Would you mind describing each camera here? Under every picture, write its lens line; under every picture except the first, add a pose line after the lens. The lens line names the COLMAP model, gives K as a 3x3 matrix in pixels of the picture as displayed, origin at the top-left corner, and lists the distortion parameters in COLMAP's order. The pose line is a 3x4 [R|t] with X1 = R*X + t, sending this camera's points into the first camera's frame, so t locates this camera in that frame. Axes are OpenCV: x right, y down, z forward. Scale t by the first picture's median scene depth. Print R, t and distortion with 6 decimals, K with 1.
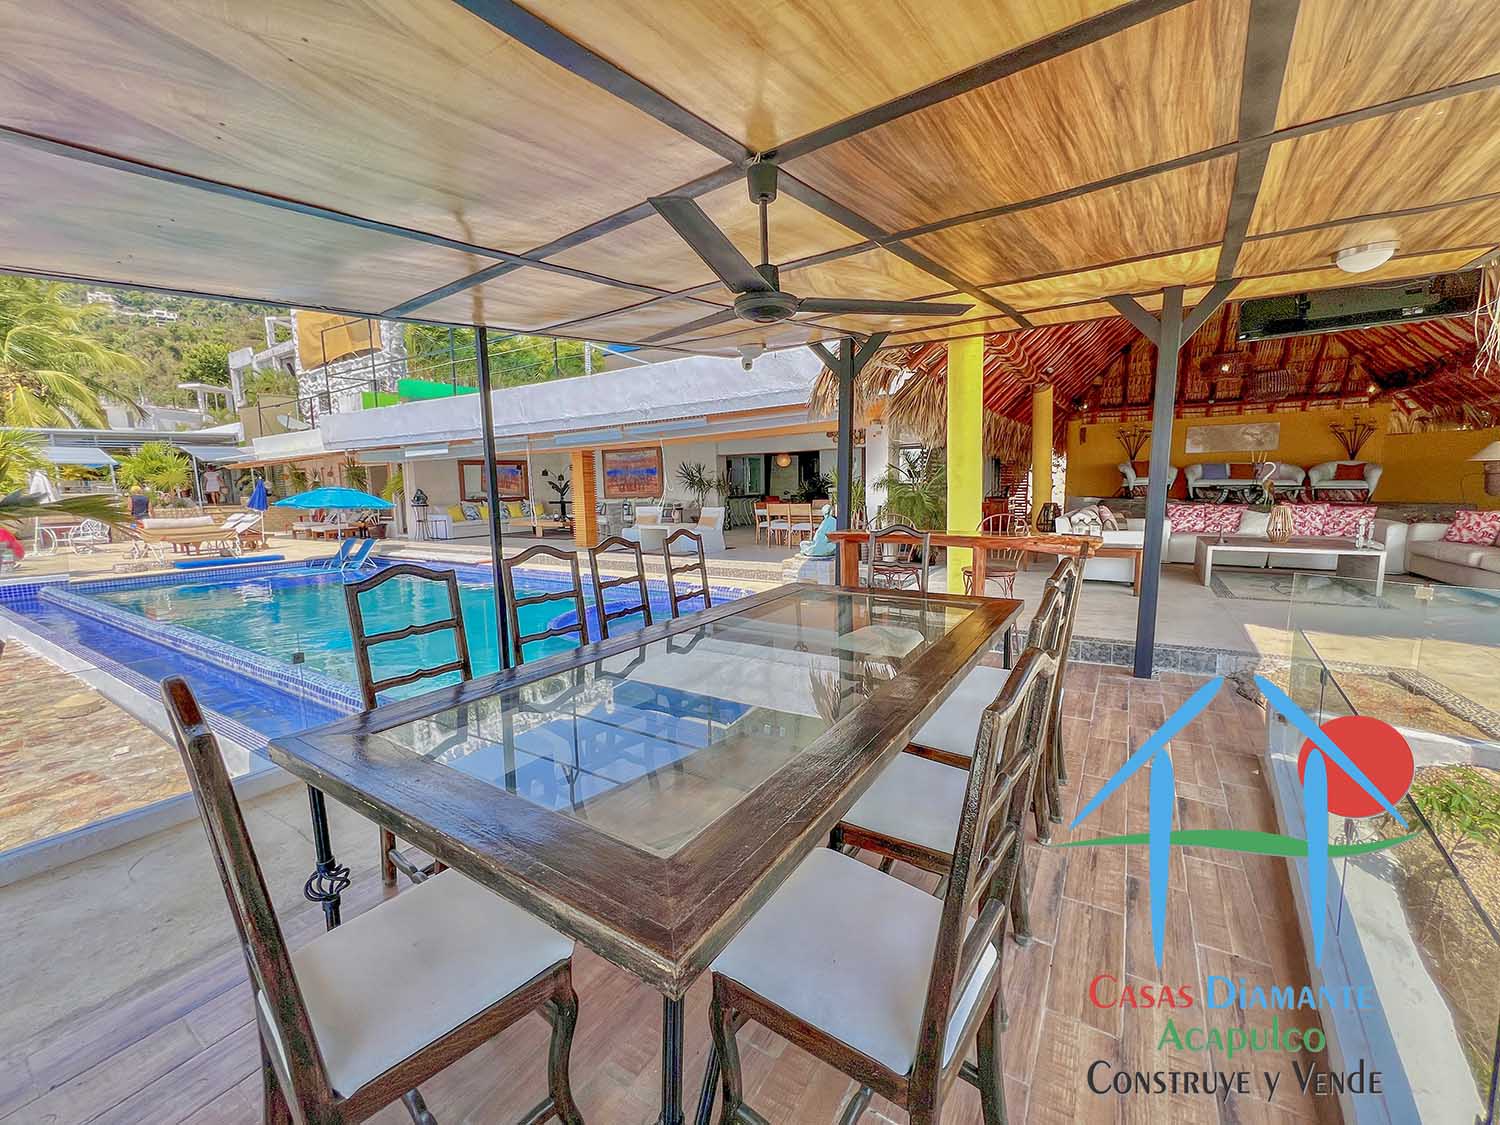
lens RADIAL K [[601.7, 0, 741.2], [0, 601.7, 560.3], [0, 0, 1]] dist [-0.000207, -0.000018]
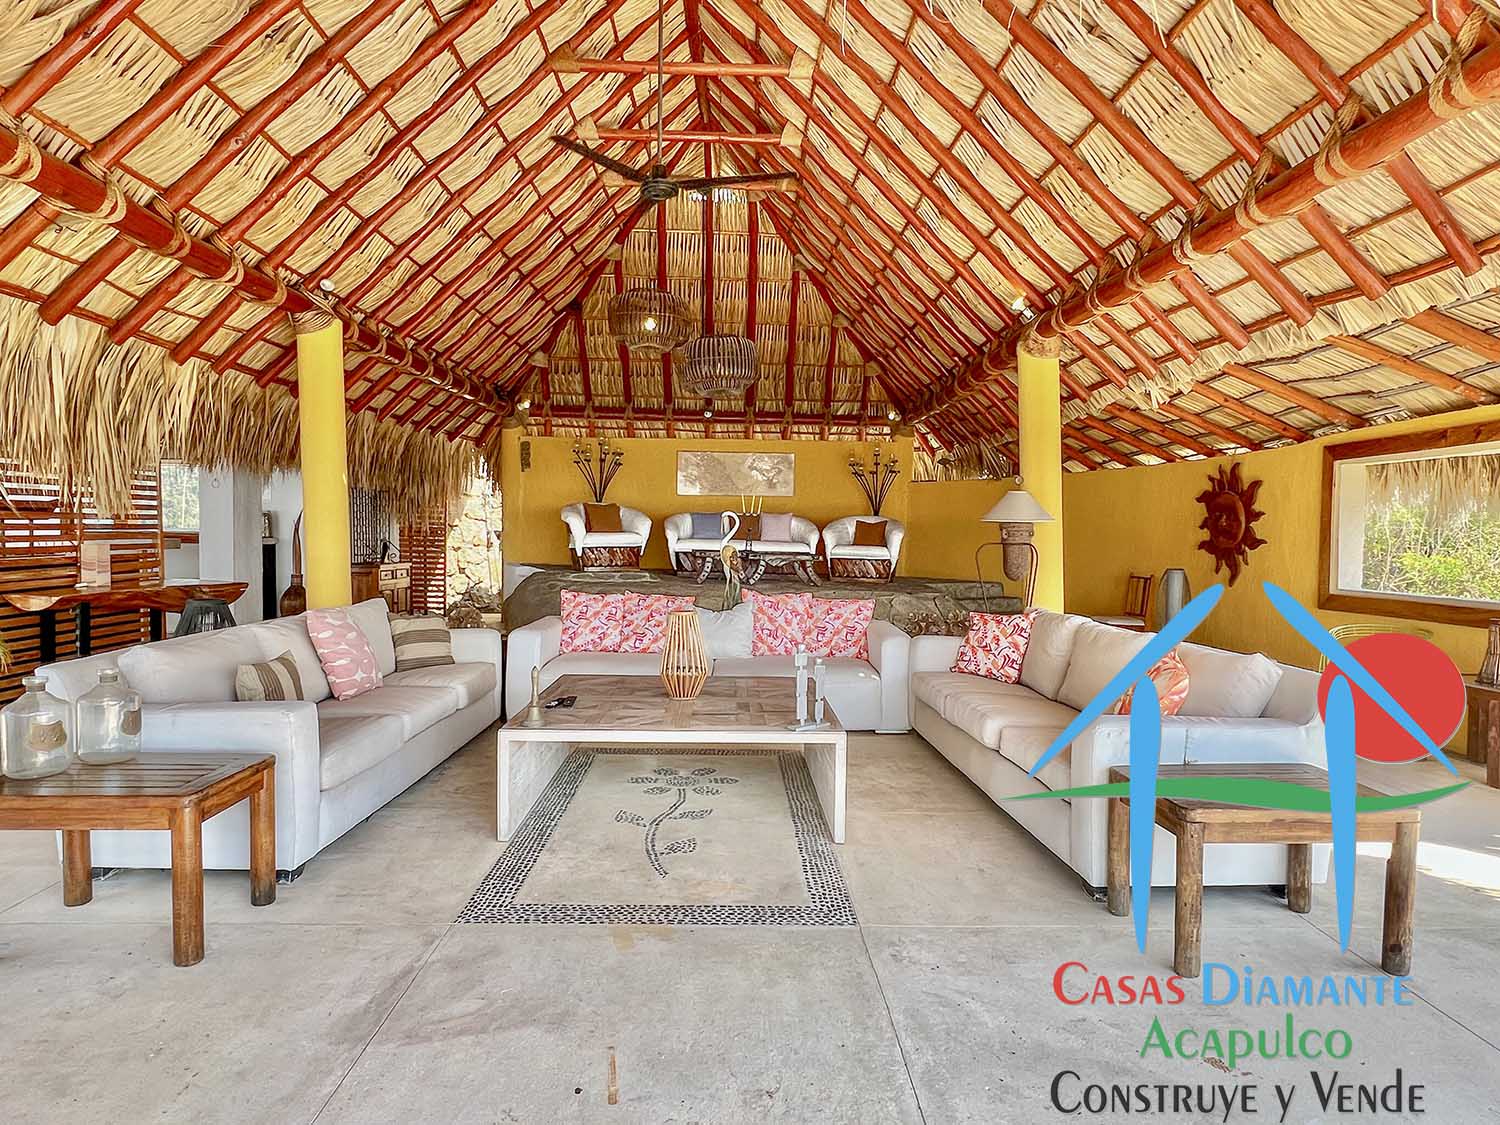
lens RADIAL K [[886.5, 0, 740.0], [0, 886.5, 559.2], [0, 0, 1]] dist [0.007232, -0.002877]
pose [[0.833446, 0.010155, 0.552507, 0.340205], [0.042748, 0.995650, -0.082784, -0.042688], [-0.550944, 0.092615, 0.829387, 0.264925]]
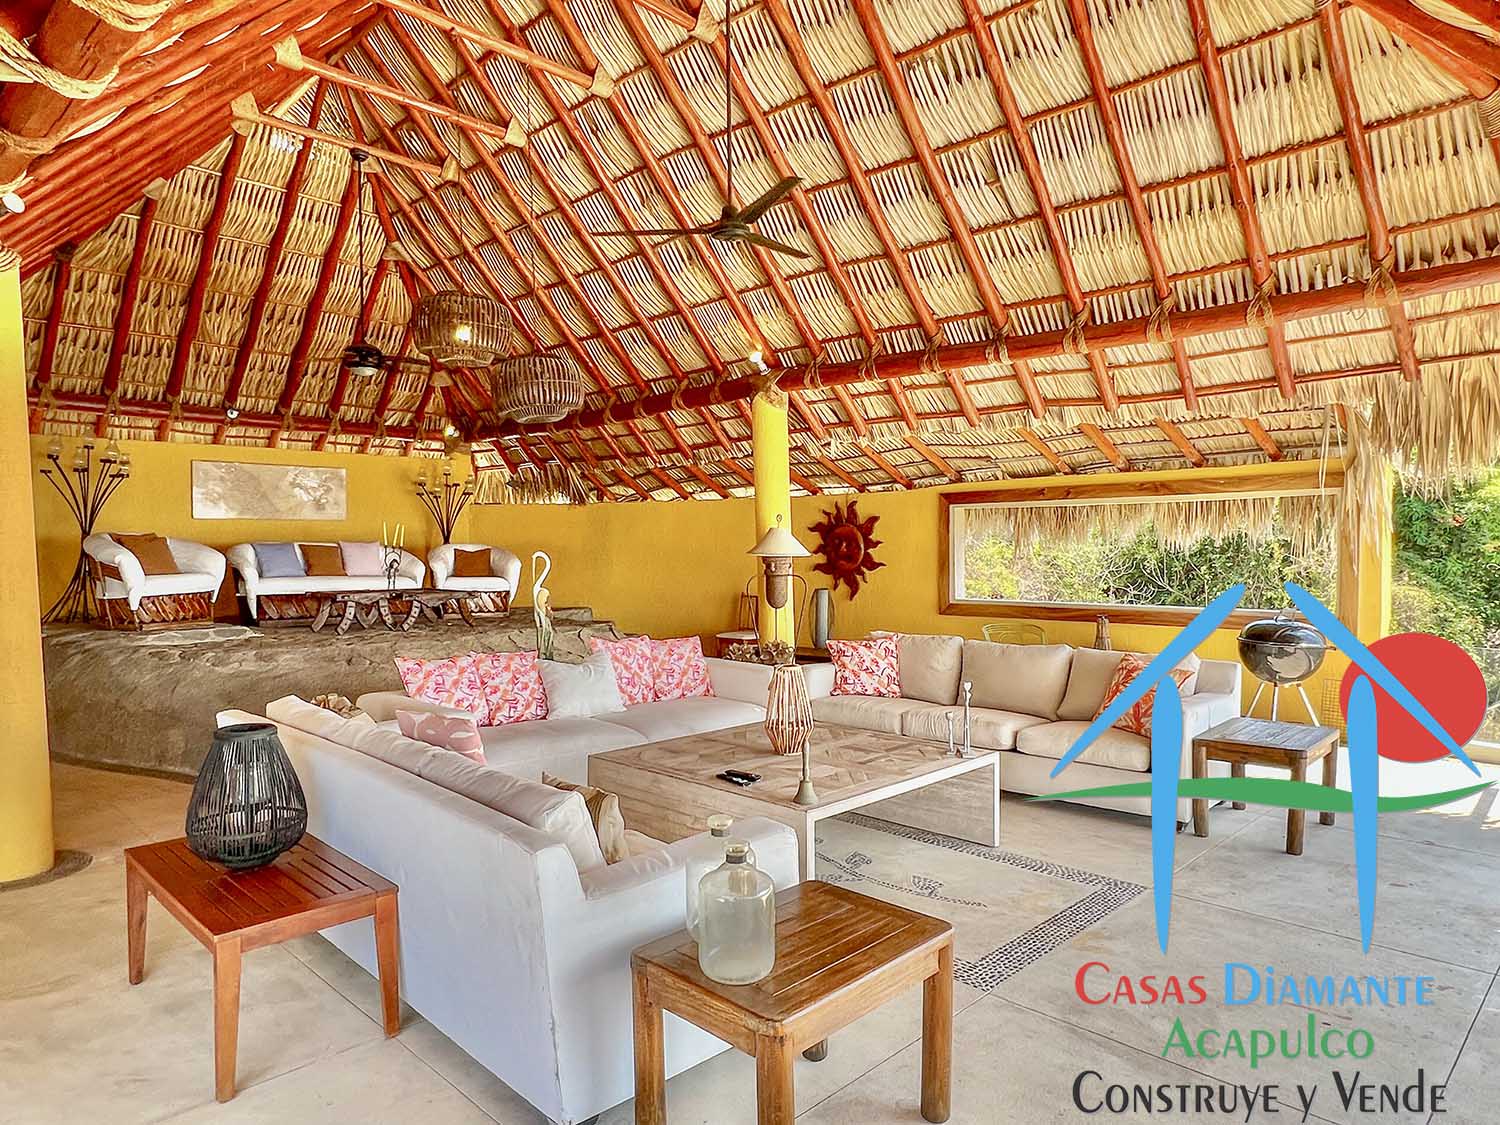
lens RADIAL K [[951.4, 0, 740.7], [0, 951.4, 560.3], [0, 0, 1]] dist [0.005511, -0.002539]
pose [[0.211906, -0.003619, 0.977283, 0.138548], [0.124910, 0.991892, -0.023412, -0.088706], [-0.969275, 0.127034, 0.210640, 0.512520]]
